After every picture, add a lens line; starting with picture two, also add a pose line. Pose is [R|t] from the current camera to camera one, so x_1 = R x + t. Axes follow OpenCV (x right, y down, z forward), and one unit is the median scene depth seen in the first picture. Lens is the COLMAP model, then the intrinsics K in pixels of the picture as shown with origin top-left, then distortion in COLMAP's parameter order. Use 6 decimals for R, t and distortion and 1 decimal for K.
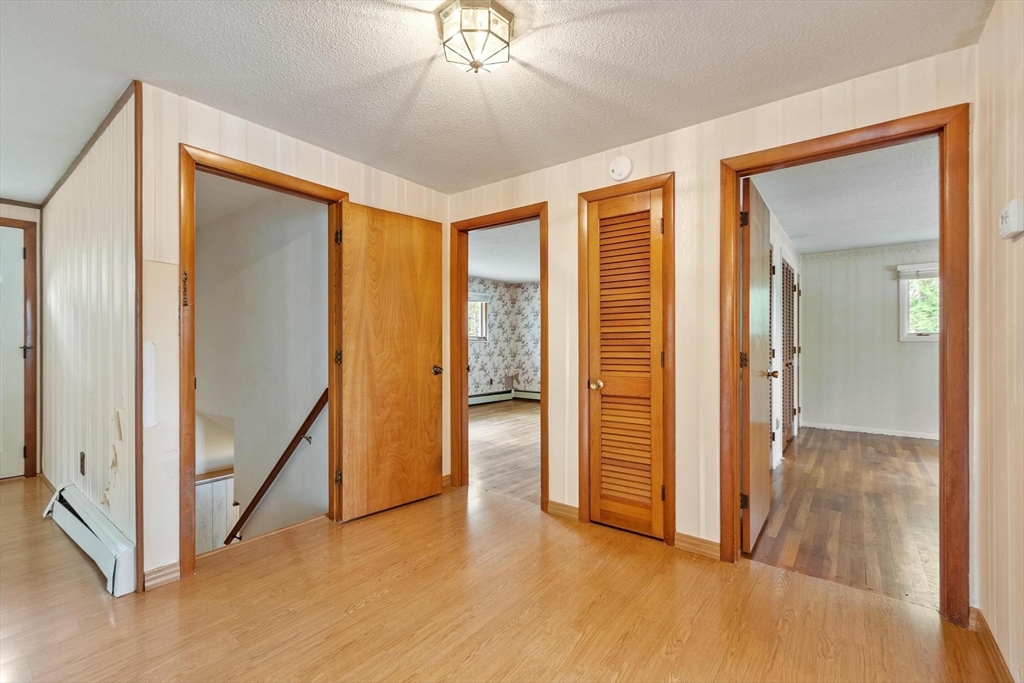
lens RADIAL K [[448.0, 0, 504.9], [0, 448.0, 336.3], [0, 0, 1]] dist [0.004178, 0.000305]
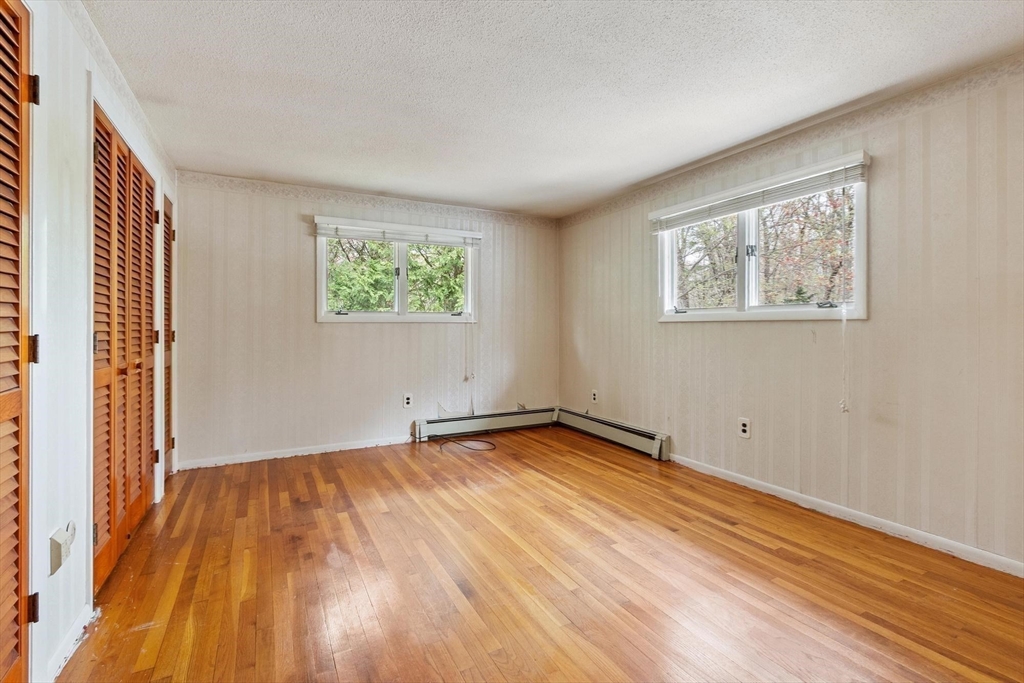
lens RADIAL K [[448.0, 0, 504.9], [0, 448.0, 336.3], [0, 0, 1]] dist [0.004178, 0.000305]
pose [[0.399647, -0.015980, 0.916530, 0.335278], [-0.011236, 0.999688, 0.022329, 0.014239], [-0.916600, -0.019222, 0.399343, 0.430383]]
